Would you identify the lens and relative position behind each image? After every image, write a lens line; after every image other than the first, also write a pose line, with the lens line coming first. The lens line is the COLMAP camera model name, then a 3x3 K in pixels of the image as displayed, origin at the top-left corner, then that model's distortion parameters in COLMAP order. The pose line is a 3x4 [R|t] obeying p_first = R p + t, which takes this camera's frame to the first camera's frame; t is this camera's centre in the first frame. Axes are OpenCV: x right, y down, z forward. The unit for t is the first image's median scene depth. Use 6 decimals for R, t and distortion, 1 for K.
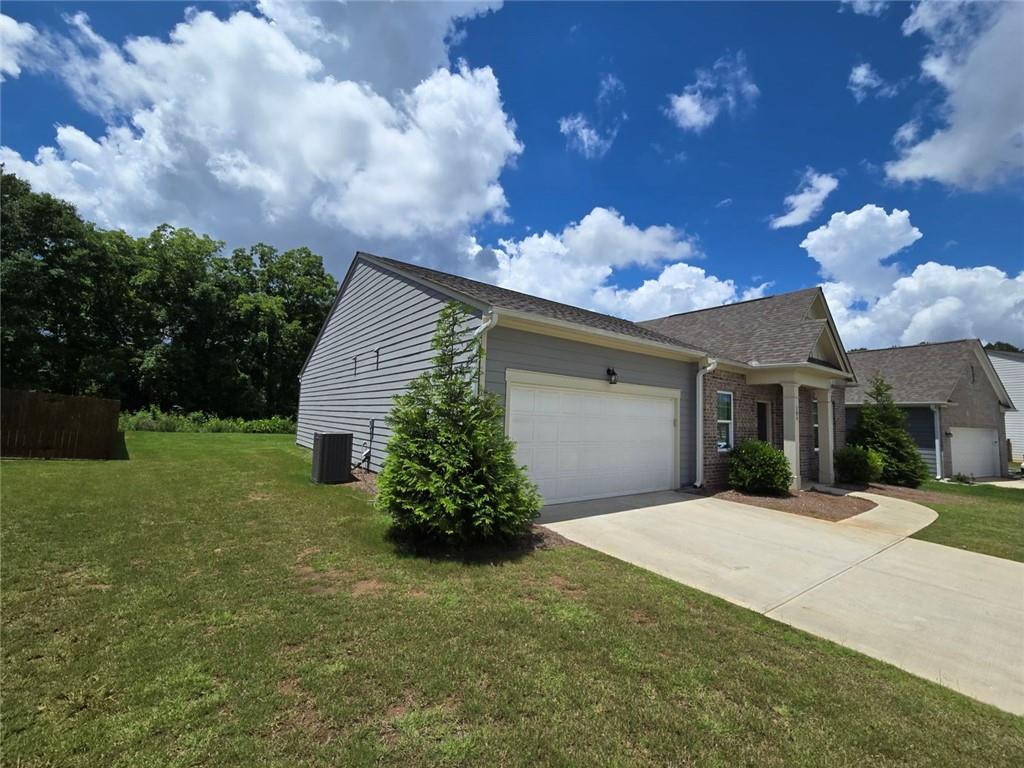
lens RADIAL K [[423.3, 0, 512.0], [0, 423.3, 384.0], [0, 0, 1]] dist [-0.000204, 0.000107]
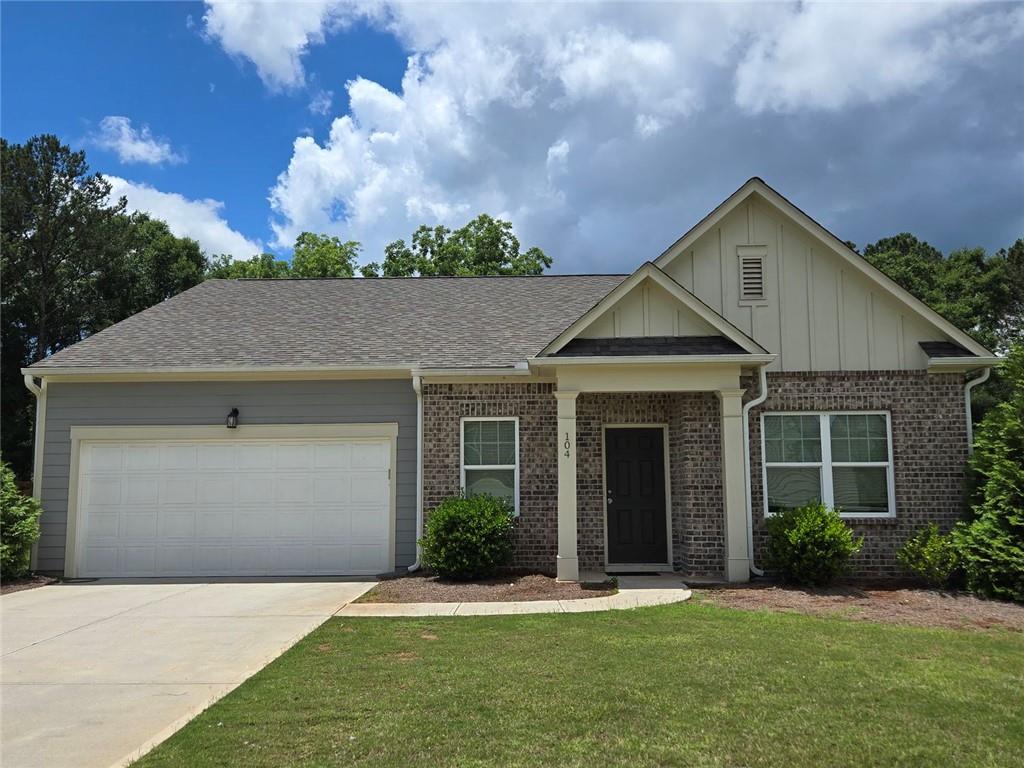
lens RADIAL K [[896.6, 0, 512.0], [0, 896.6, 384.0], [0, 0, 1]] dist [0.000043, 0.000147]
pose [[0.778681, -0.111460, -0.617441, 1.399971], [0.086935, 0.993769, -0.069758, 0.066757], [0.621369, 0.000642, 0.783518, 0.022391]]
